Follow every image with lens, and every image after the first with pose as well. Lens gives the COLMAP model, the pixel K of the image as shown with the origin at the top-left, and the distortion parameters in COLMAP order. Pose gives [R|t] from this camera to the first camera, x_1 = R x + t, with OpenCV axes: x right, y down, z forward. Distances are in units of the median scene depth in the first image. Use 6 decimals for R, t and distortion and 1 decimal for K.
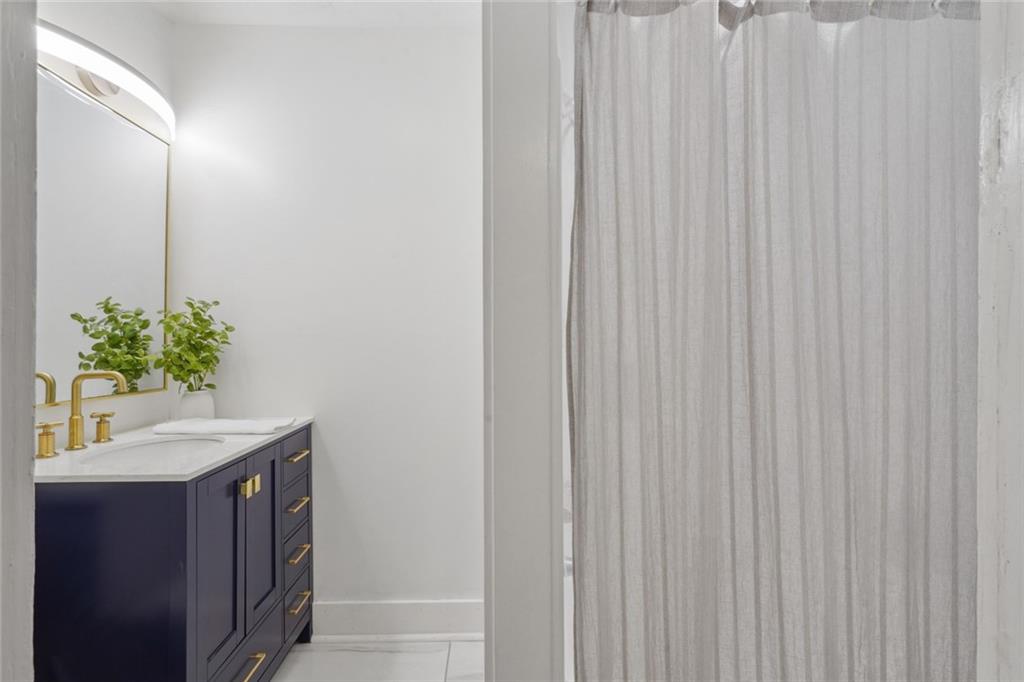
lens RADIAL K [[501.6, 0, 510.4], [0, 501.6, 335.3], [0, 0, 1]] dist [-0.002827, 0.001123]
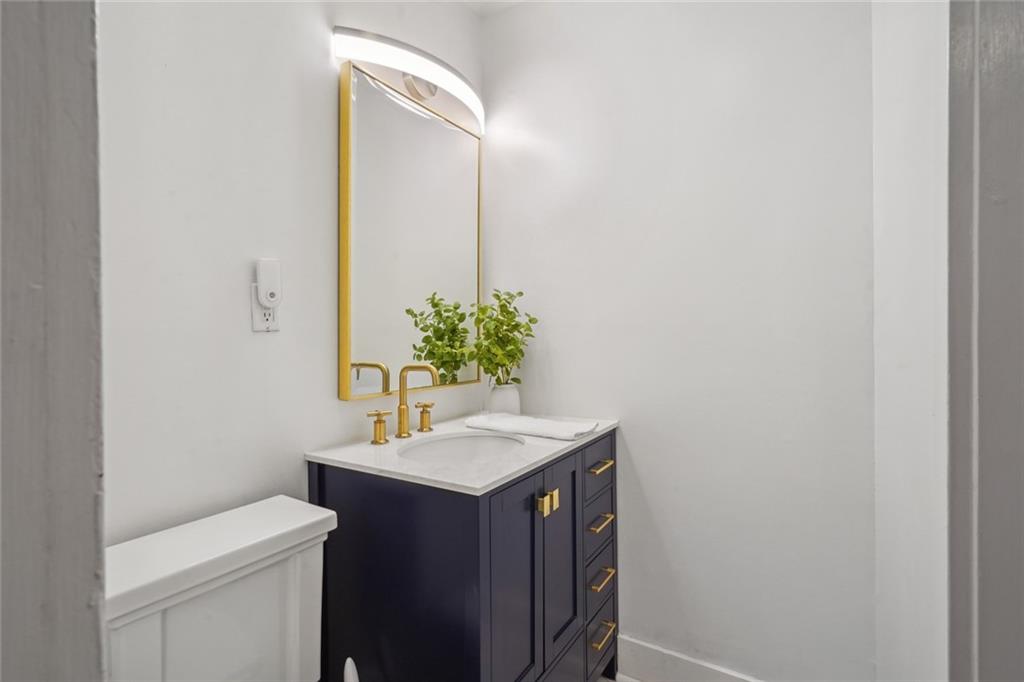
lens RADIAL K [[501.6, 0, 510.4], [0, 501.6, 335.3], [0, 0, 1]] dist [-0.002827, 0.001123]
pose [[0.831986, 0.001554, -0.554794, -0.074496], [0.009258, 0.999818, 0.016685, -0.001891], [0.554719, -0.019018, 0.831820, 0.199235]]
